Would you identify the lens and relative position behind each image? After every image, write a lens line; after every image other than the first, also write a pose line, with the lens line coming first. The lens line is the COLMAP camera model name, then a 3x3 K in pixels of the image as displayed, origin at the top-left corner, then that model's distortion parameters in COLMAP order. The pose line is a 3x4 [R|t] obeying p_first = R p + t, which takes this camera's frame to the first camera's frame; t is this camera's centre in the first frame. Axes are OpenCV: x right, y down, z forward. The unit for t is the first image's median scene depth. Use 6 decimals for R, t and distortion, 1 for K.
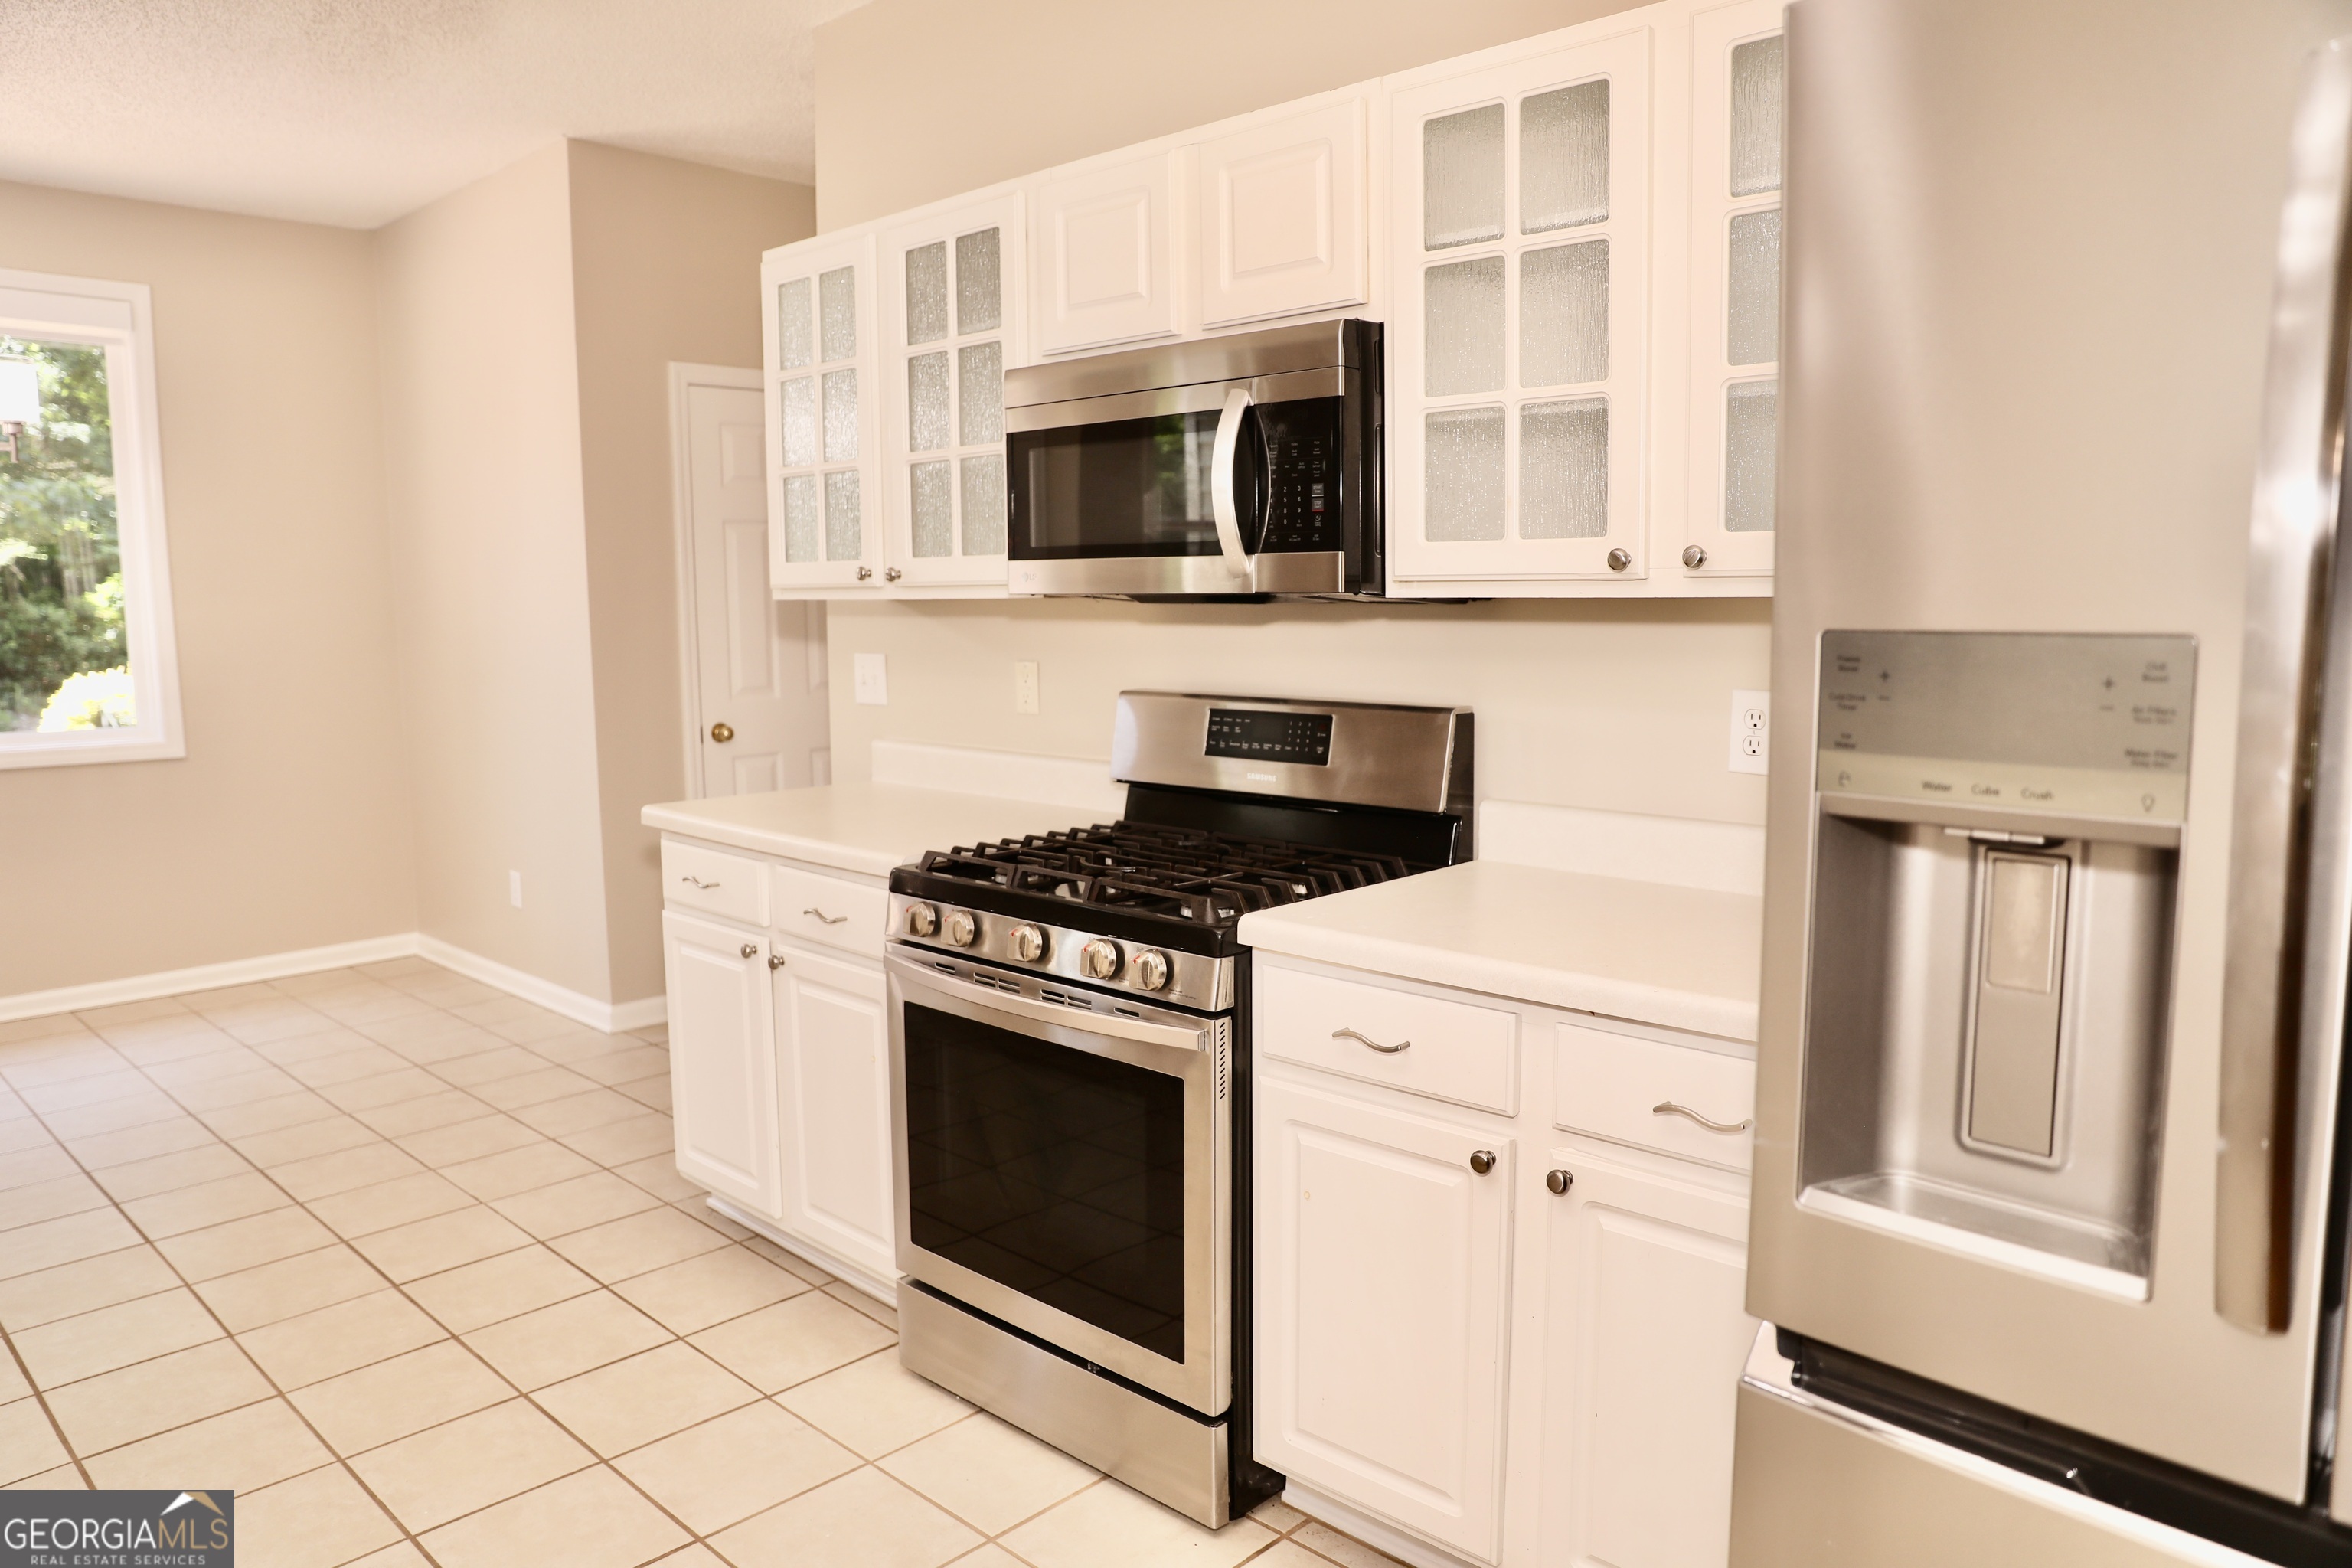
lens RADIAL K [[1613.7, 0, 1176.0], [0, 1613.7, 784.0], [0, 0, 1]] dist [-0.094835, 0.066723]
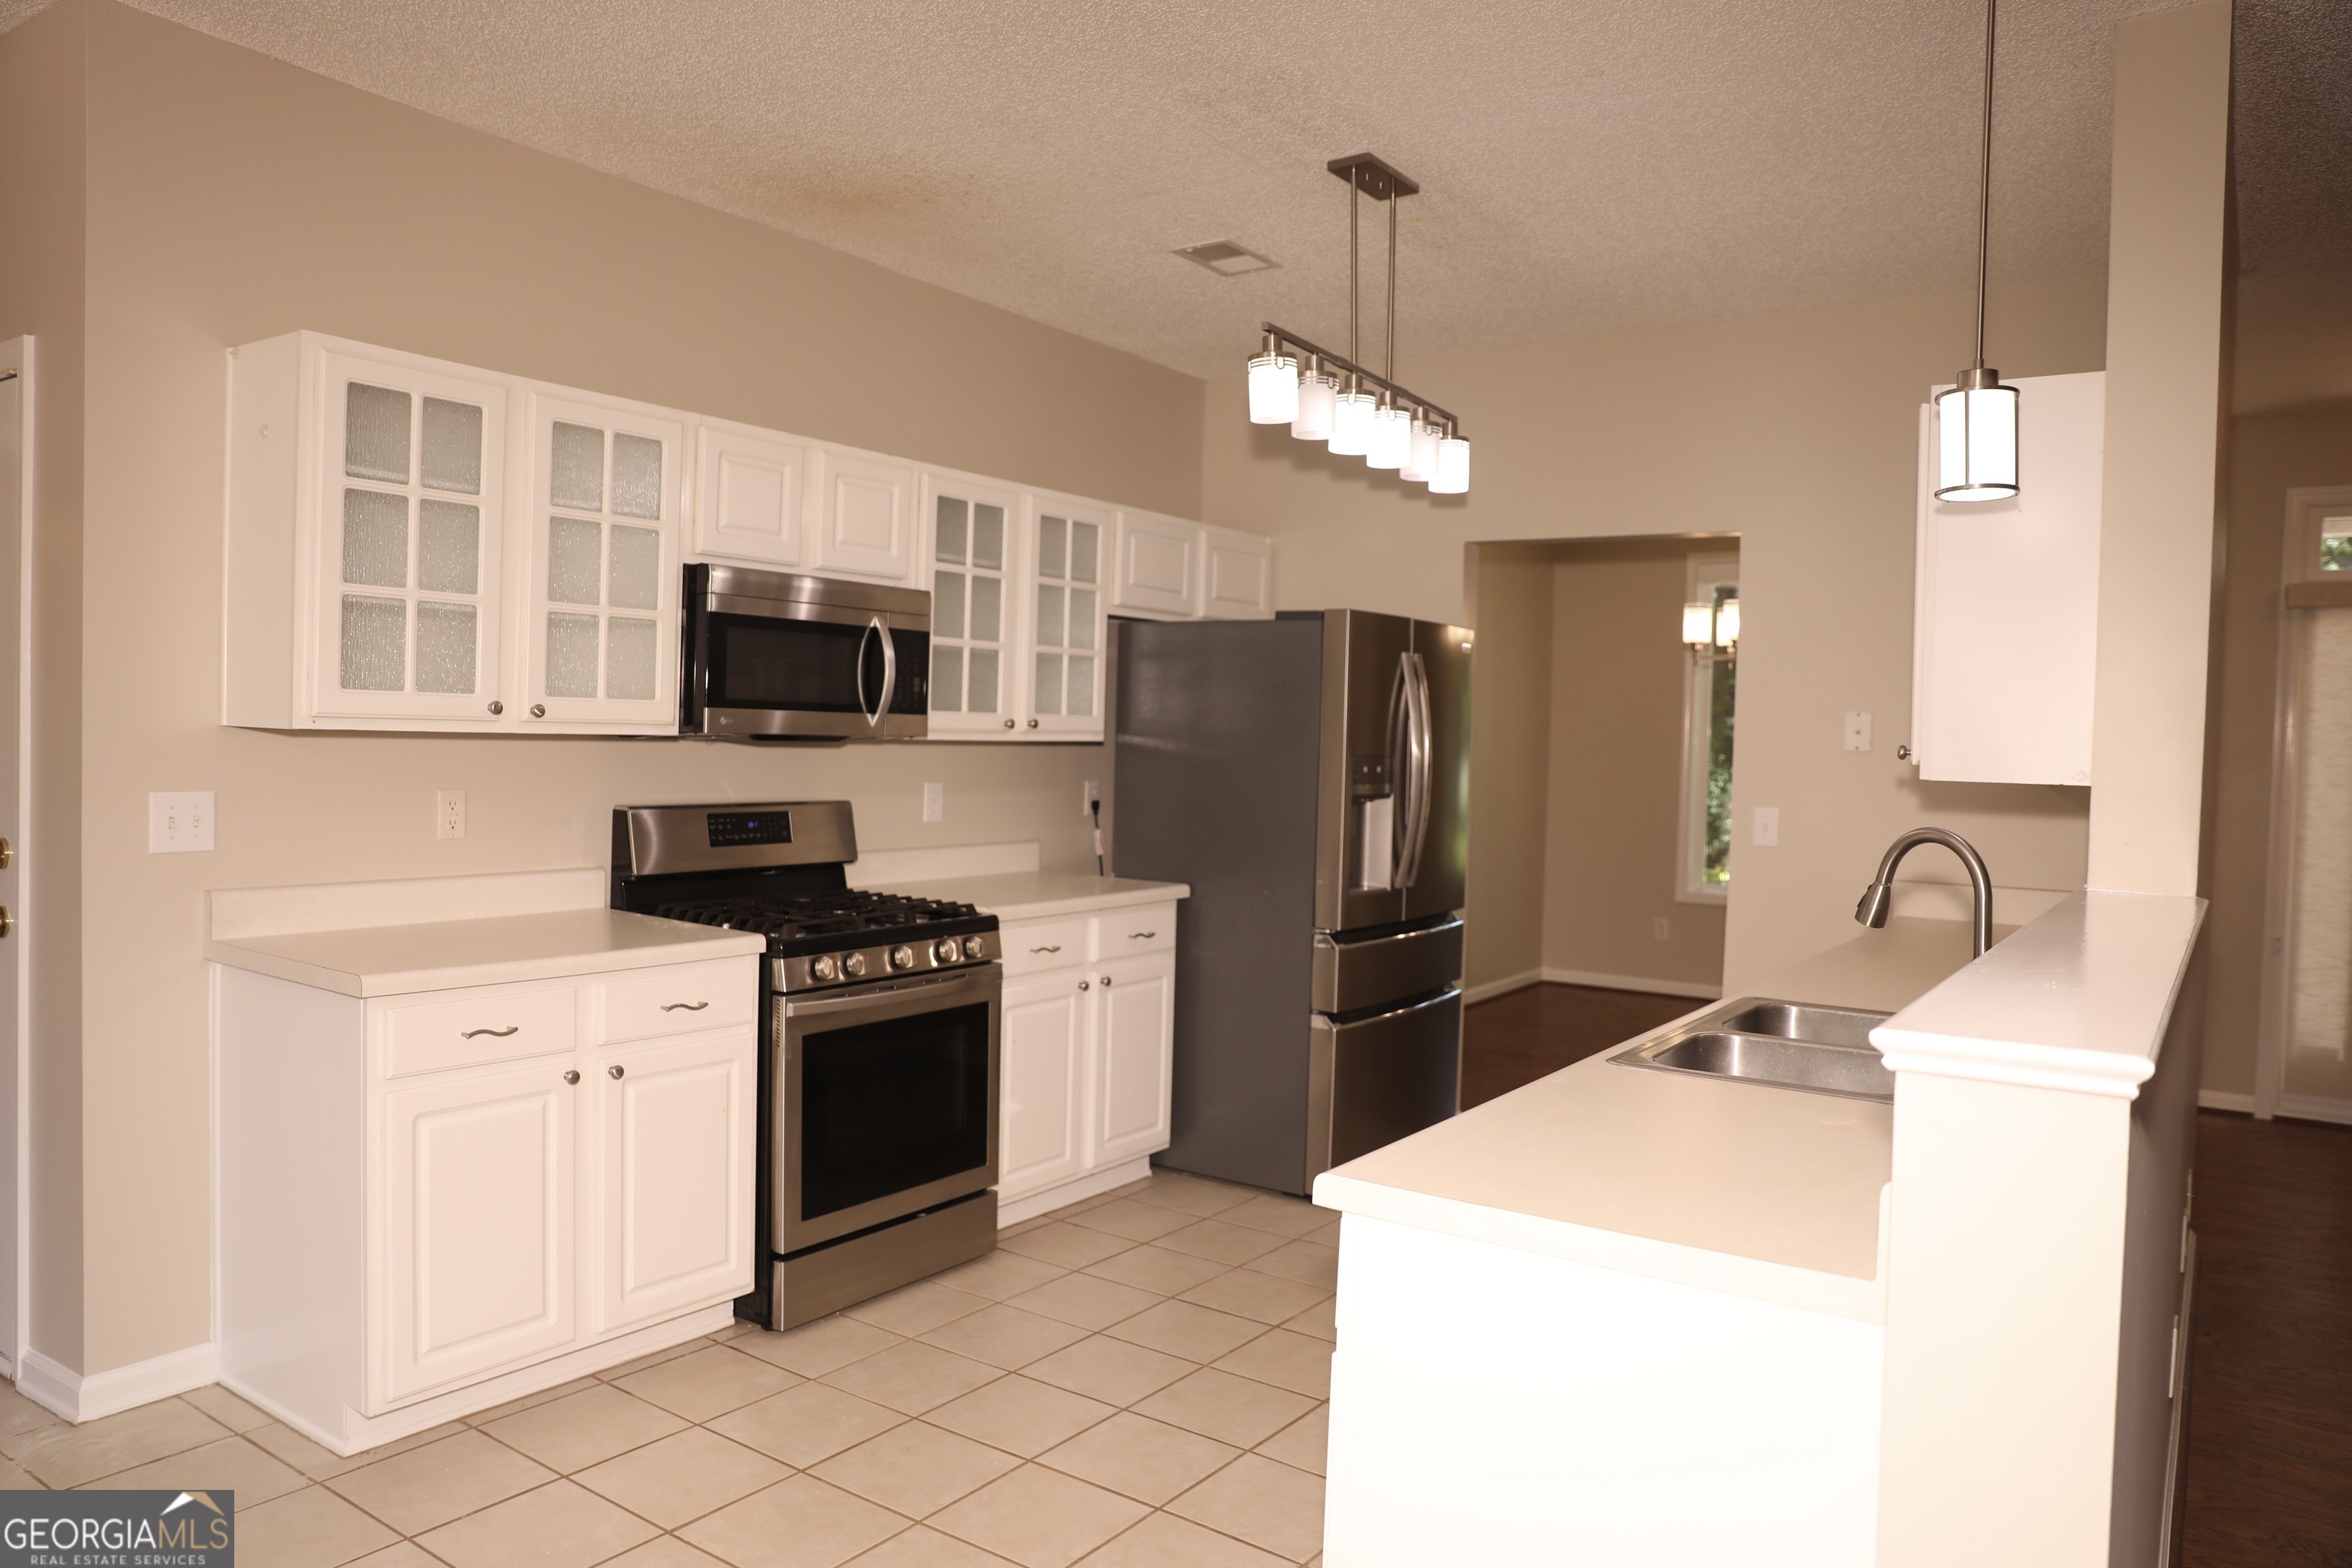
lens RADIAL K [[1613.7, 0, 1176.0], [0, 1613.7, 784.0], [0, 0, 1]] dist [-0.094835, 0.066723]
pose [[-0.109880, -0.014606, 0.993838, -1.330722], [0.109793, 0.993595, 0.026741, -0.060788], [-0.987862, 0.112054, -0.107572, 0.687586]]
